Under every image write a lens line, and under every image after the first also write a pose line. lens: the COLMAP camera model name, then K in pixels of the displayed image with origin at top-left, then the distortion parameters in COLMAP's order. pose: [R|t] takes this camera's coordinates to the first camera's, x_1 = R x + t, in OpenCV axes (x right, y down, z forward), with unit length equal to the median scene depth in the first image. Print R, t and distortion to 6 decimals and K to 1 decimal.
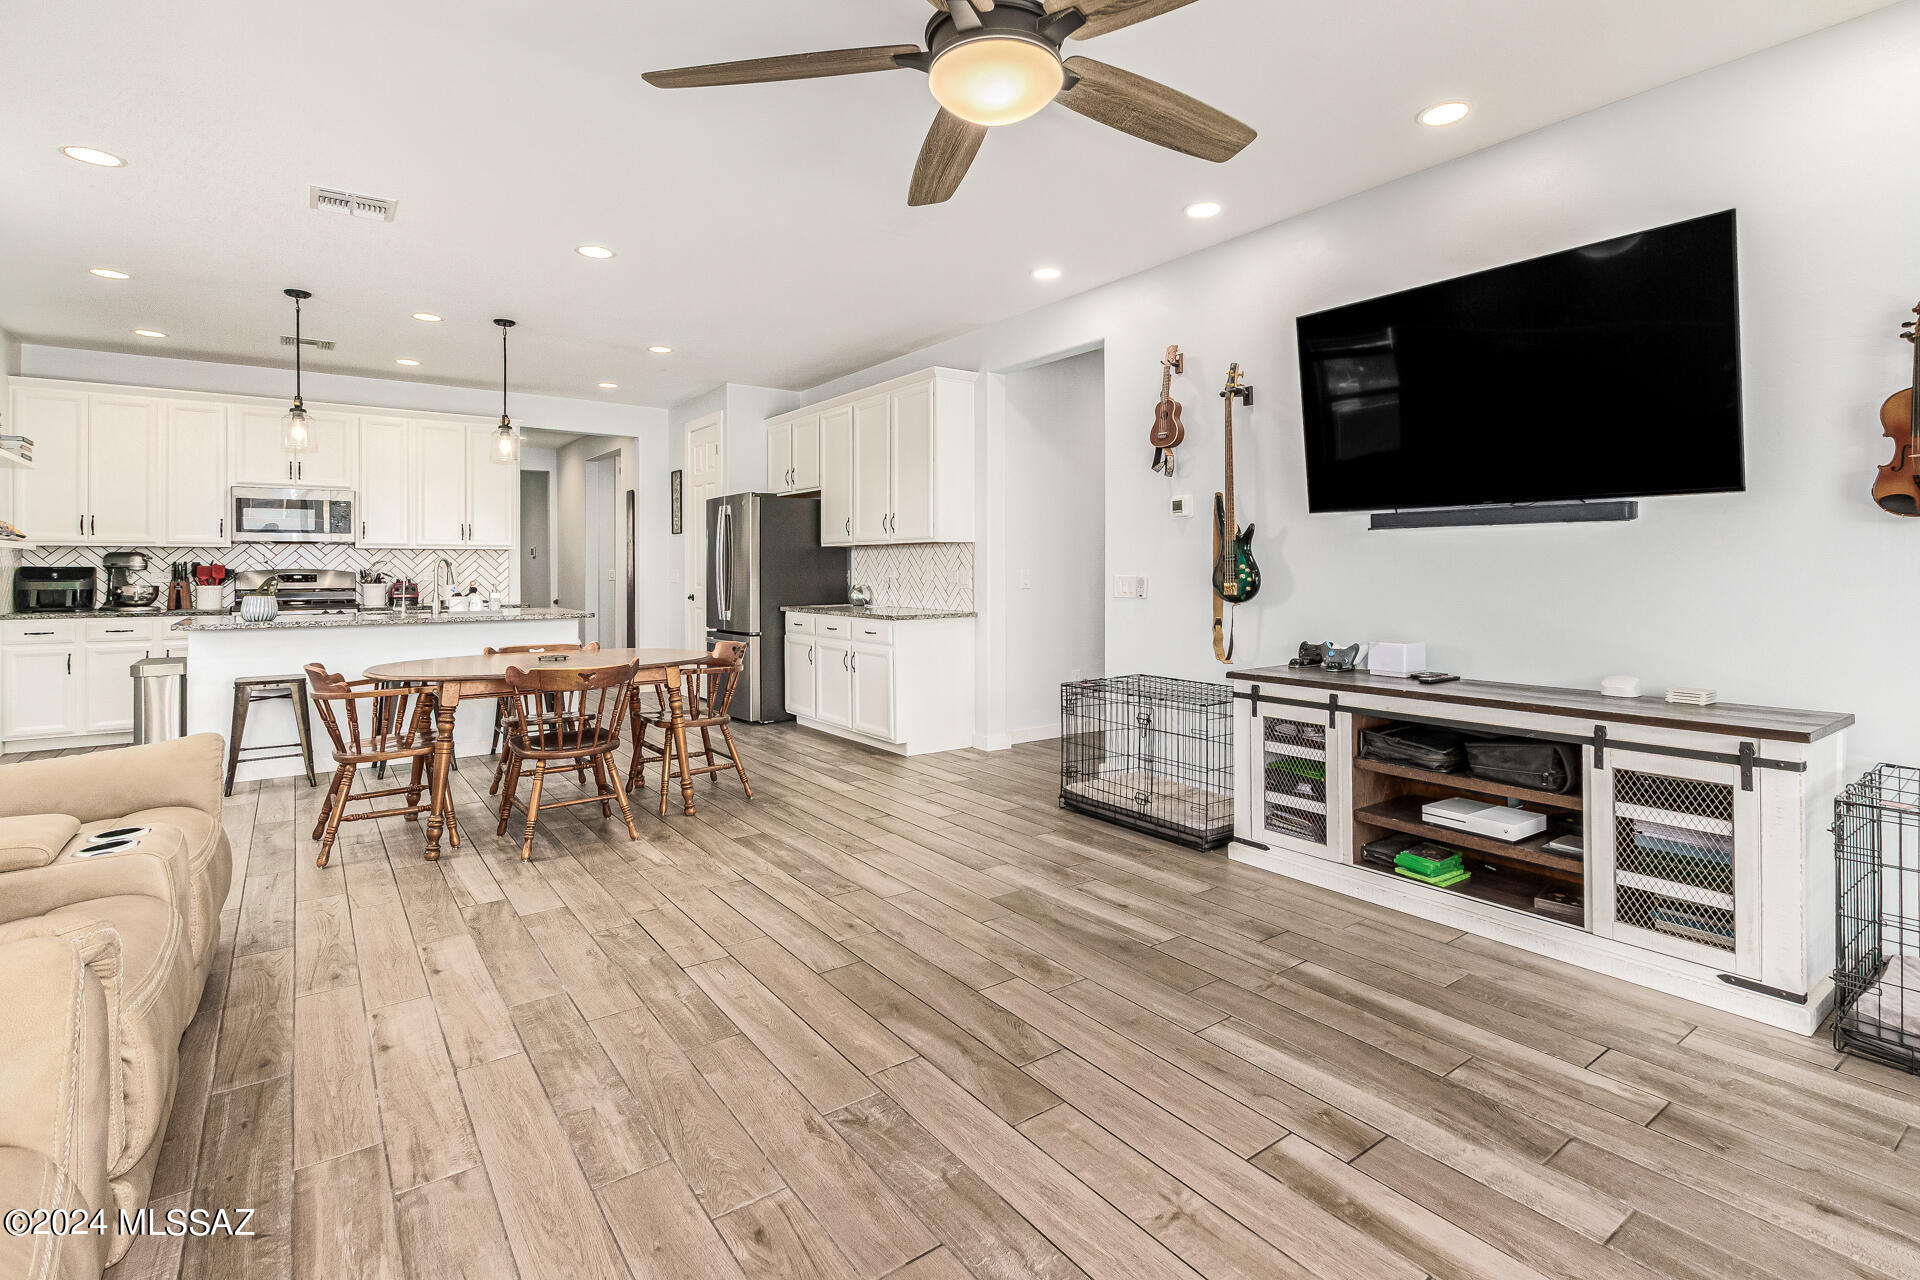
lens RADIAL K [[895.7, 0, 968.8], [0, 895.7, 569.8], [0, 0, 1]] dist [0.008686, -0.003245]
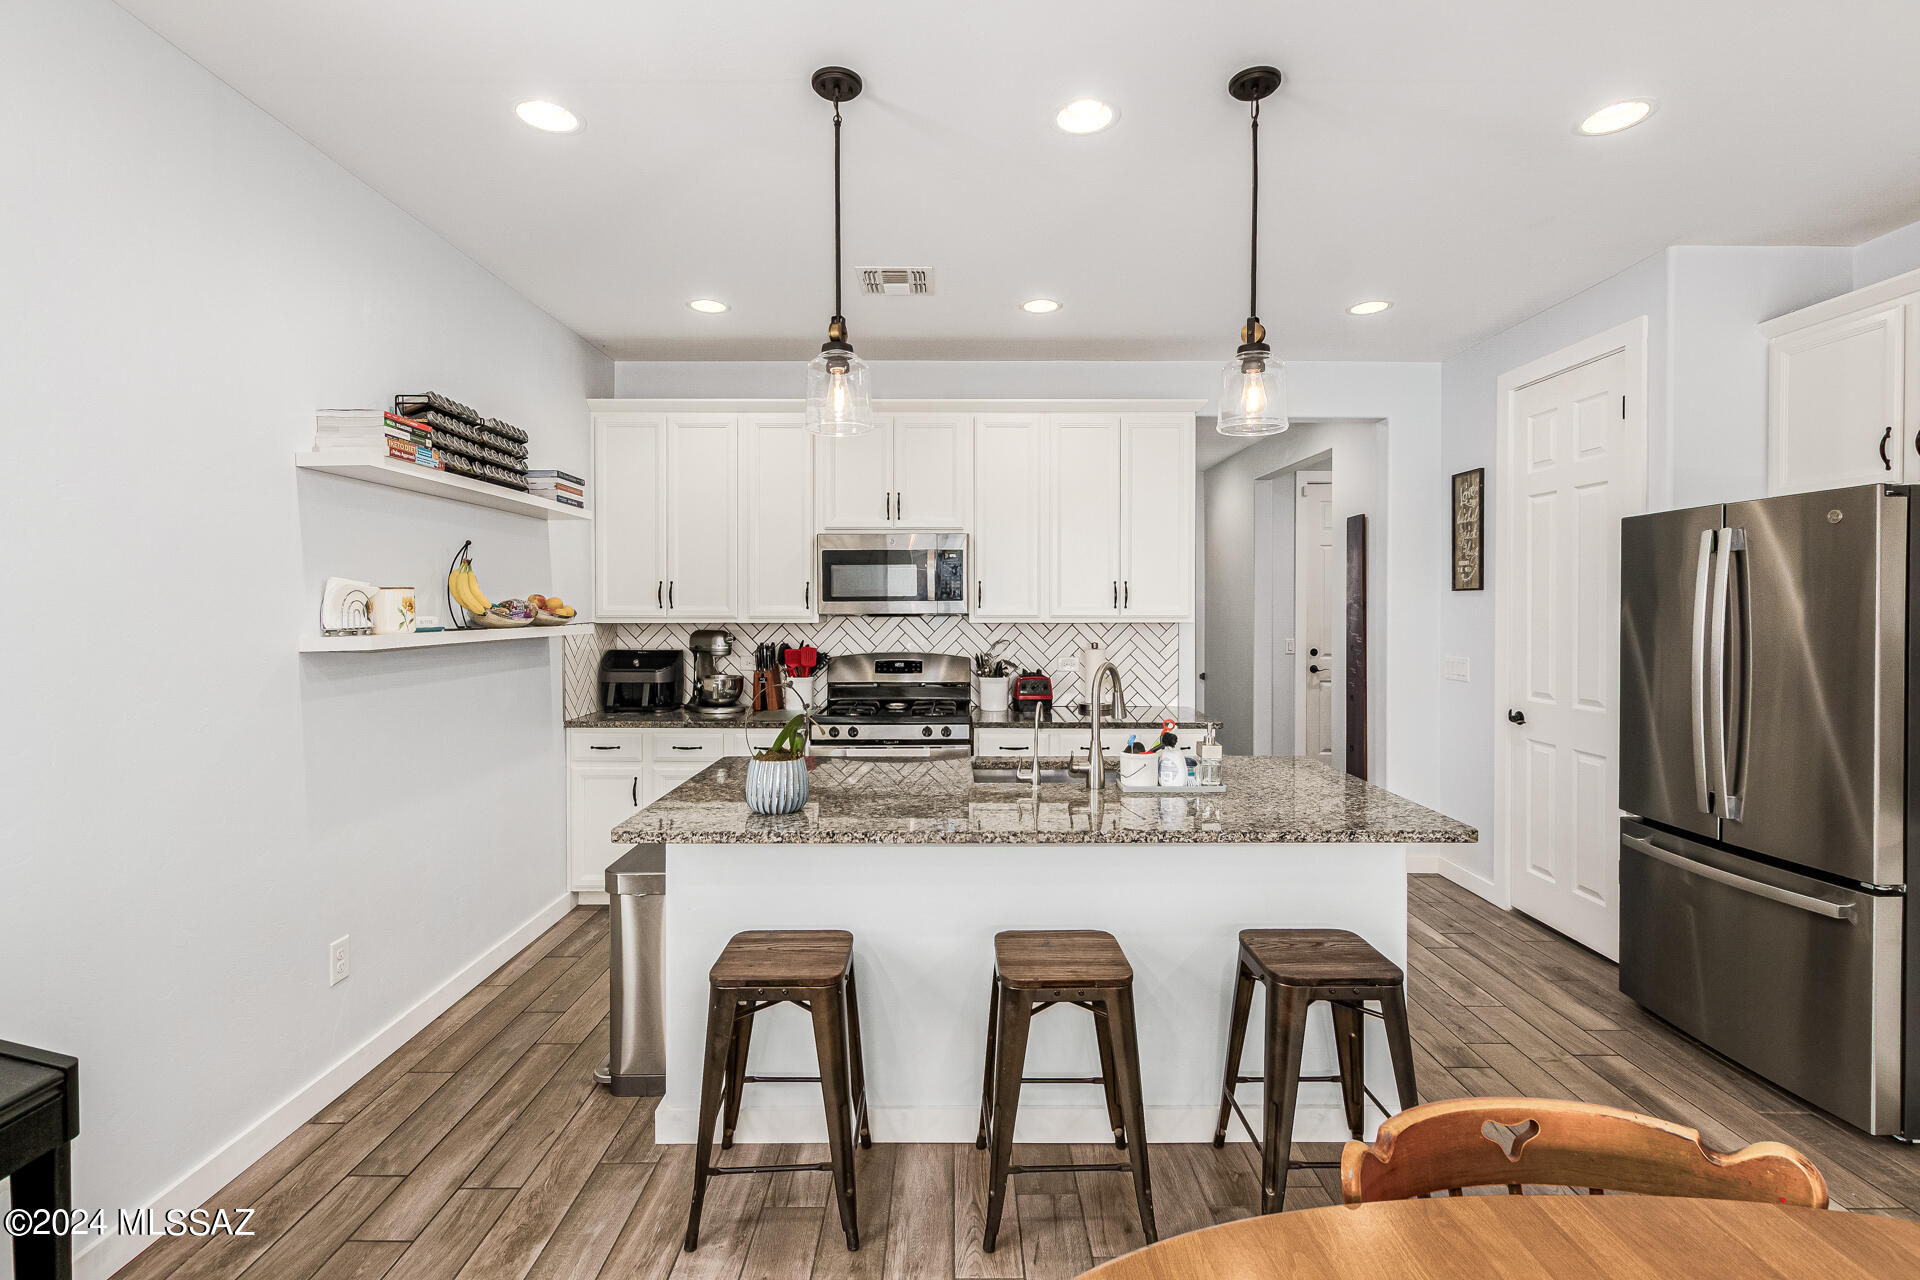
lens RADIAL K [[895.7, 0, 968.2], [0, 895.7, 619.1], [0, 0, 1]] dist [0.008686, -0.003245]
pose [[0.808293, 0.011490, -0.588669, -0.433344], [-0.003191, 0.999880, 0.015135, -0.051202], [0.588772, -0.010356, 0.808232, 0.681807]]
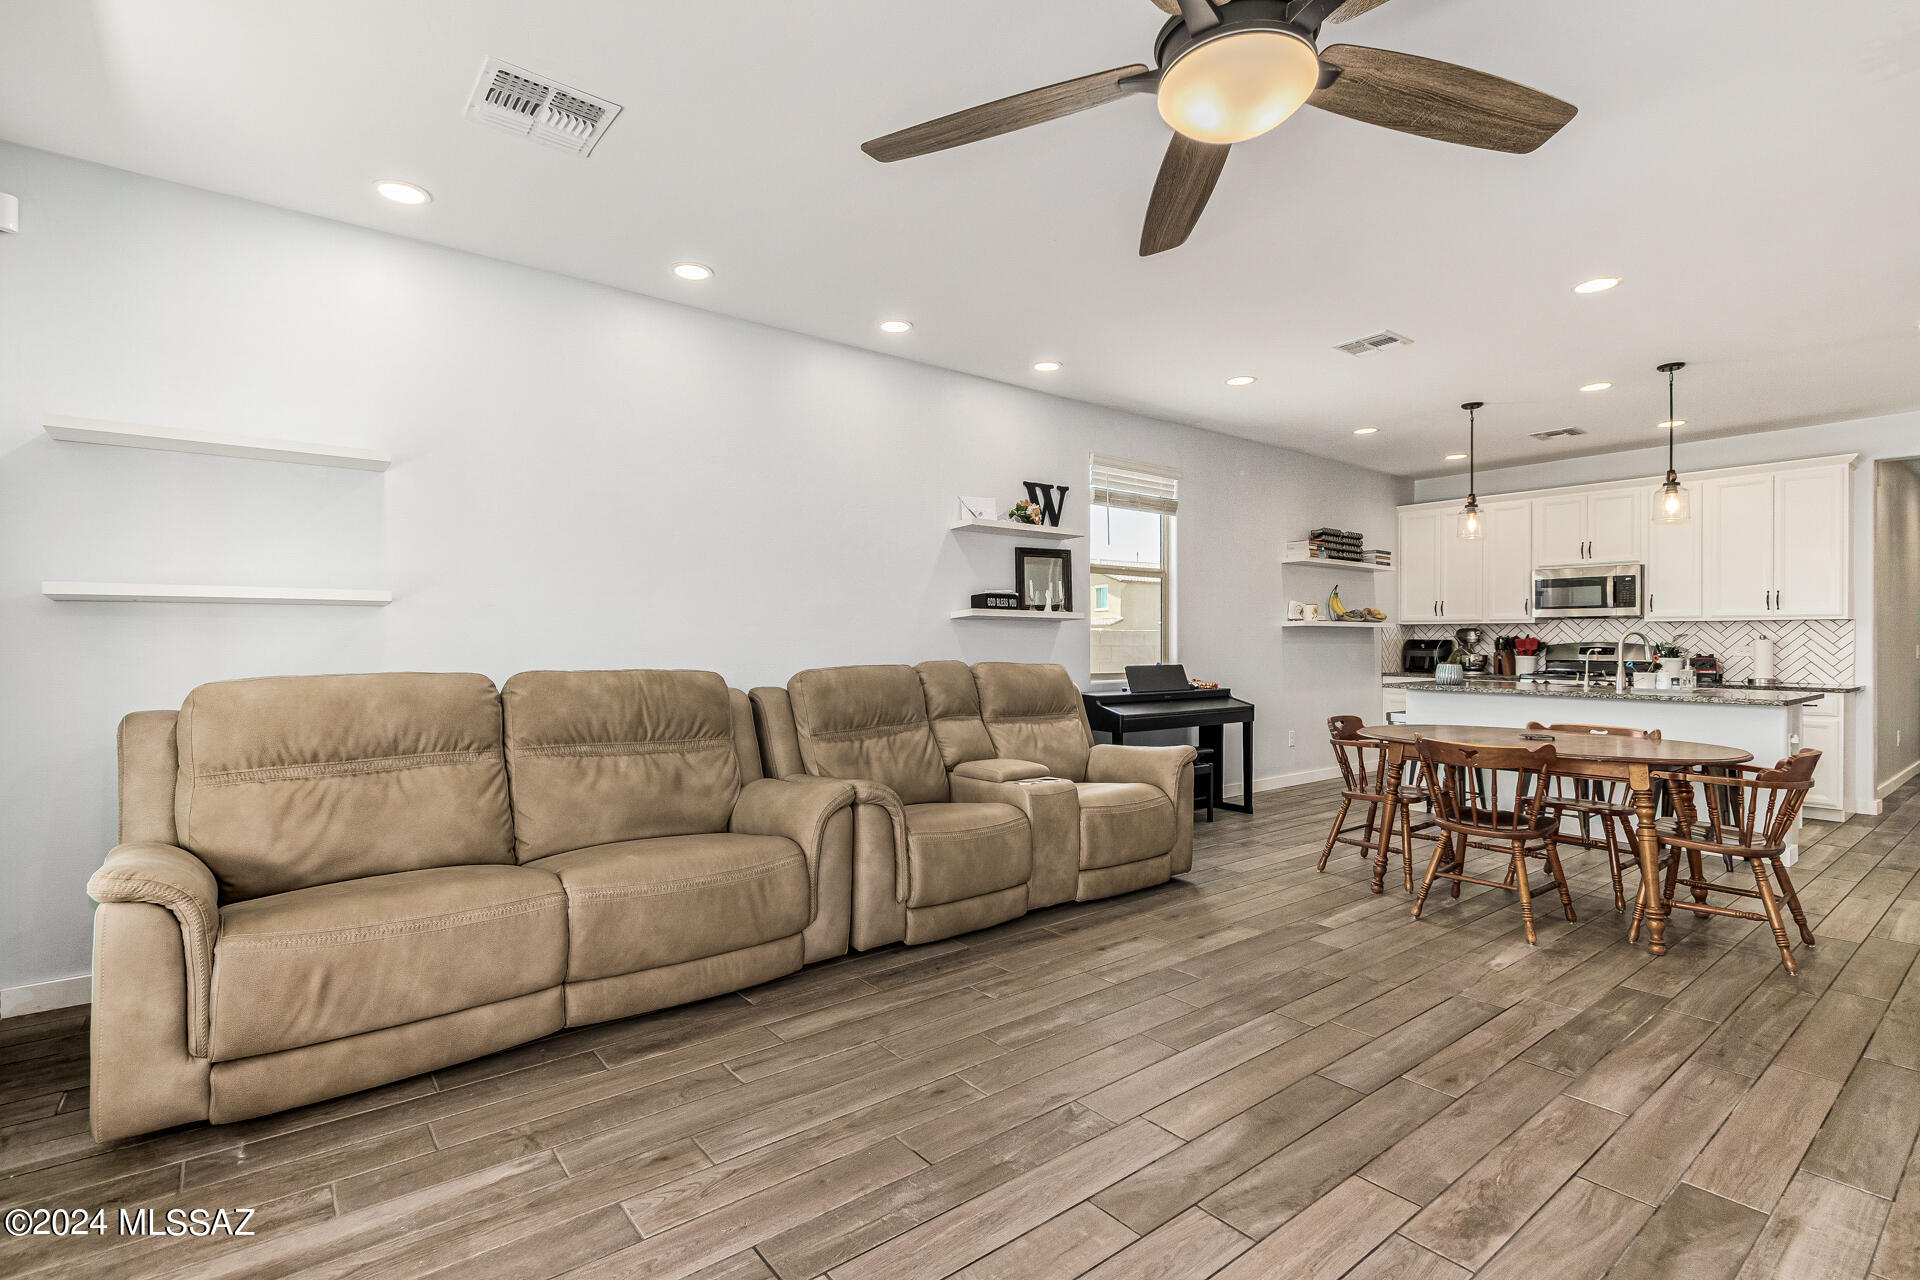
lens RADIAL K [[895.7, 0, 964.5], [0, 895.7, 633.8], [0, 0, 1]] dist [0.008686, -0.003245]
pose [[0.036011, -0.007409, -0.999324, 0.389561], [-0.004491, 0.999961, -0.007576, 0.000359], [0.999341, 0.004761, 0.035977, 0.307945]]
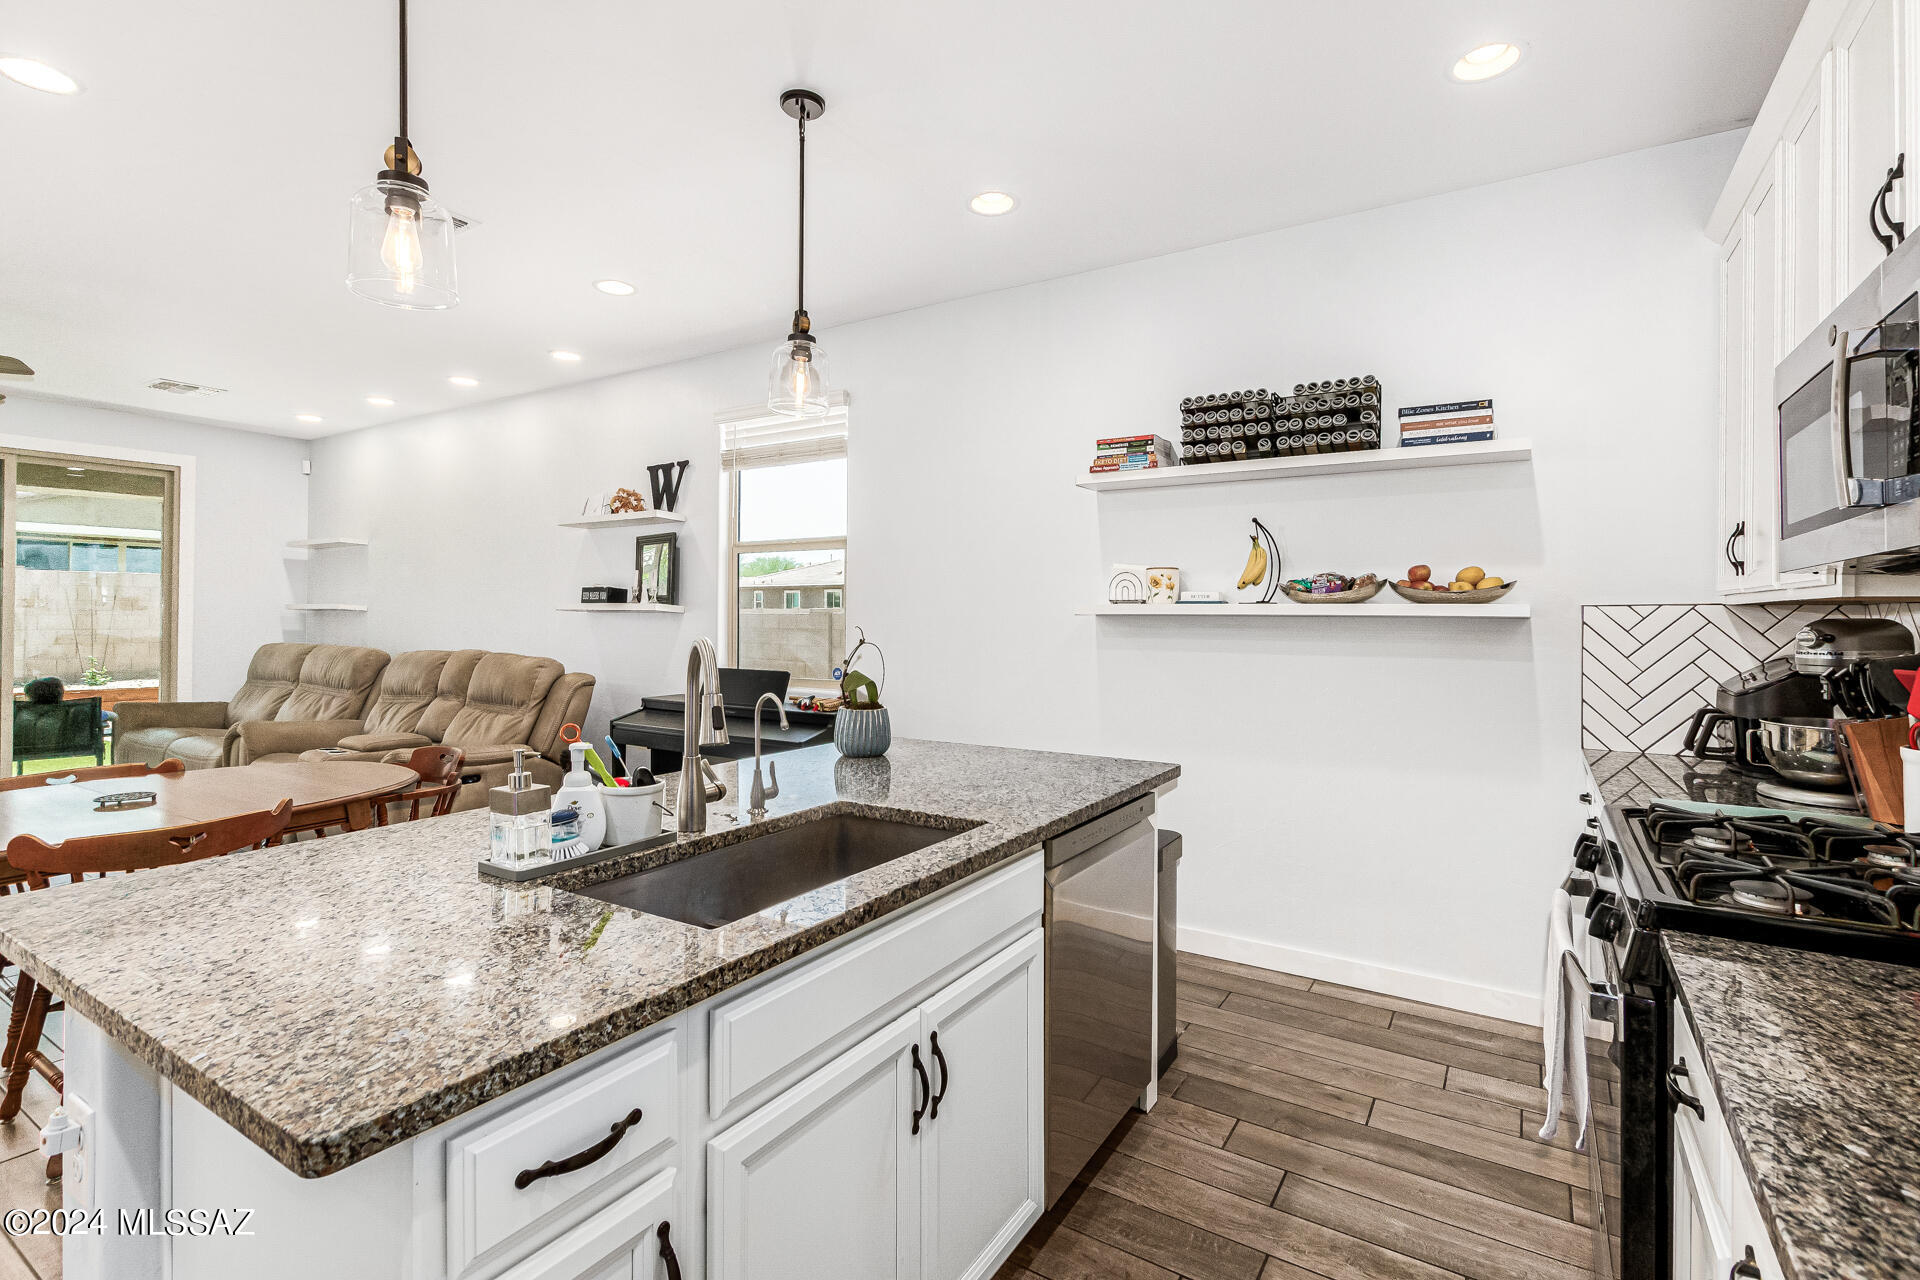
lens RADIAL K [[895.7, 0, 968.0], [0, 895.7, 615.8], [0, 0, 1]] dist [0.008686, -0.003245]
pose [[-0.932099, -0.004399, -0.362176, -0.659565], [-0.005628, 0.999981, 0.002339, -0.025210], [0.362159, 0.004219, -0.932107, 1.514534]]
